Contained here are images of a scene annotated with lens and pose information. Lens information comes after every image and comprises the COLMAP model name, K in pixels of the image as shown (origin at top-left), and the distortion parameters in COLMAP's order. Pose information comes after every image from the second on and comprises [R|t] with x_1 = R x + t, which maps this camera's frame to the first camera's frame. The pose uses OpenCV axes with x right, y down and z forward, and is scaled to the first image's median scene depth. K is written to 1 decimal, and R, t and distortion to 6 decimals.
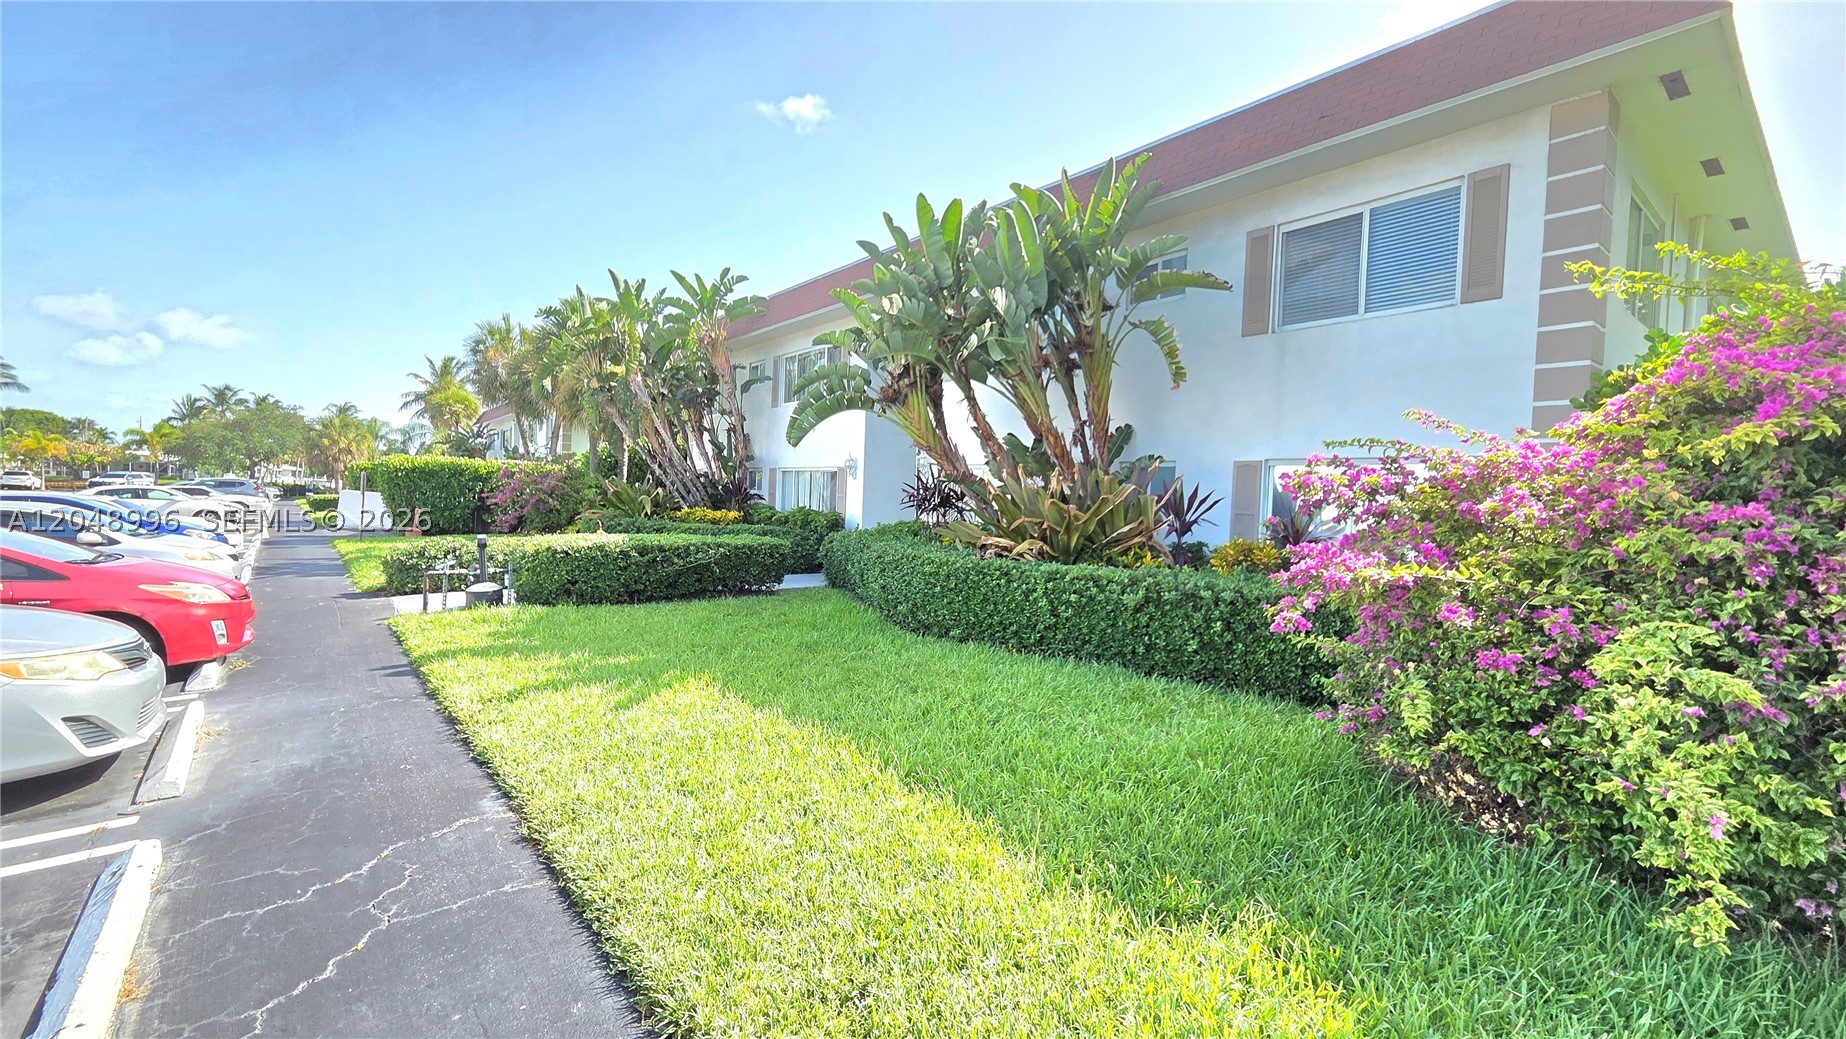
lens RADIAL K [[755.3, 0, 922.5], [0, 755.3, 527.0], [0, 0, 1]] dist [0.000068, 0.000186]
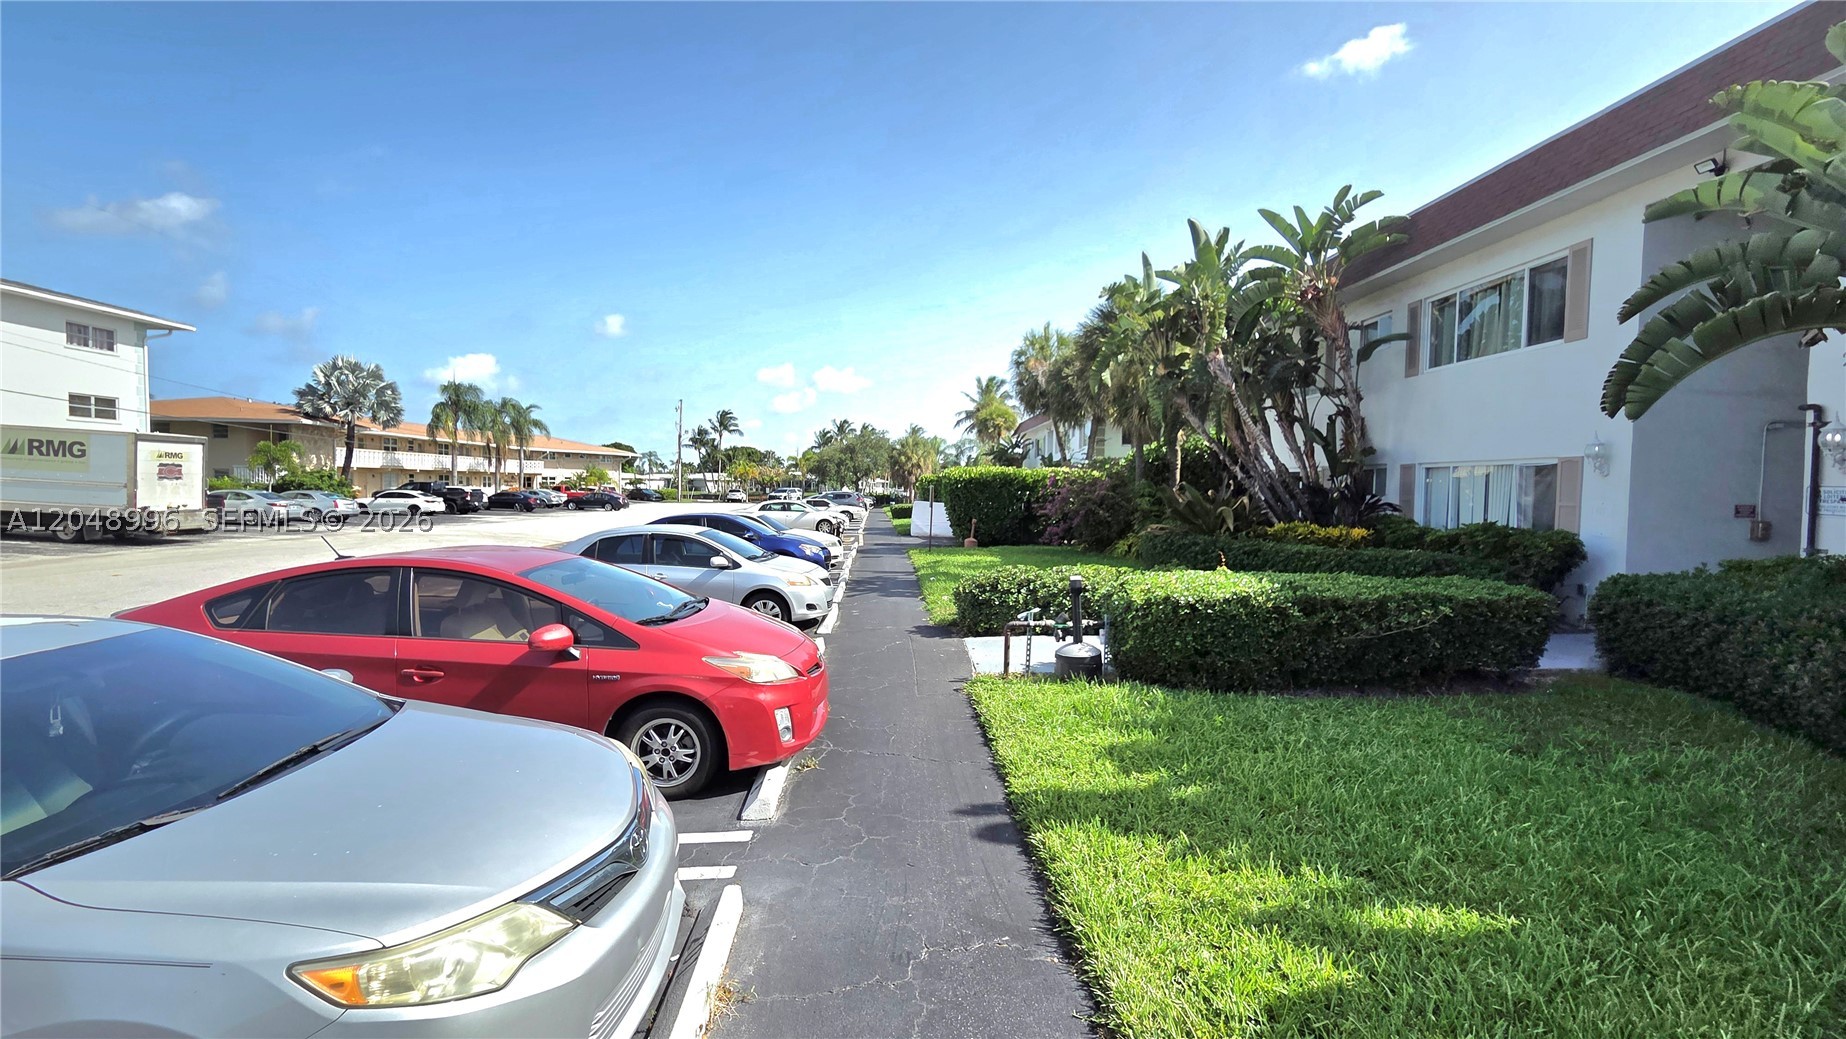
lens RADIAL K [[755.3, 0, 922.5], [0, 755.3, 527.0], [0, 0, 1]] dist [0.000068, 0.000186]
pose [[0.800538, 0.006641, -0.599246, -0.132696], [-0.007539, 0.999971, 0.001010, -0.016523], [0.599235, 0.003709, 0.800564, 0.168104]]
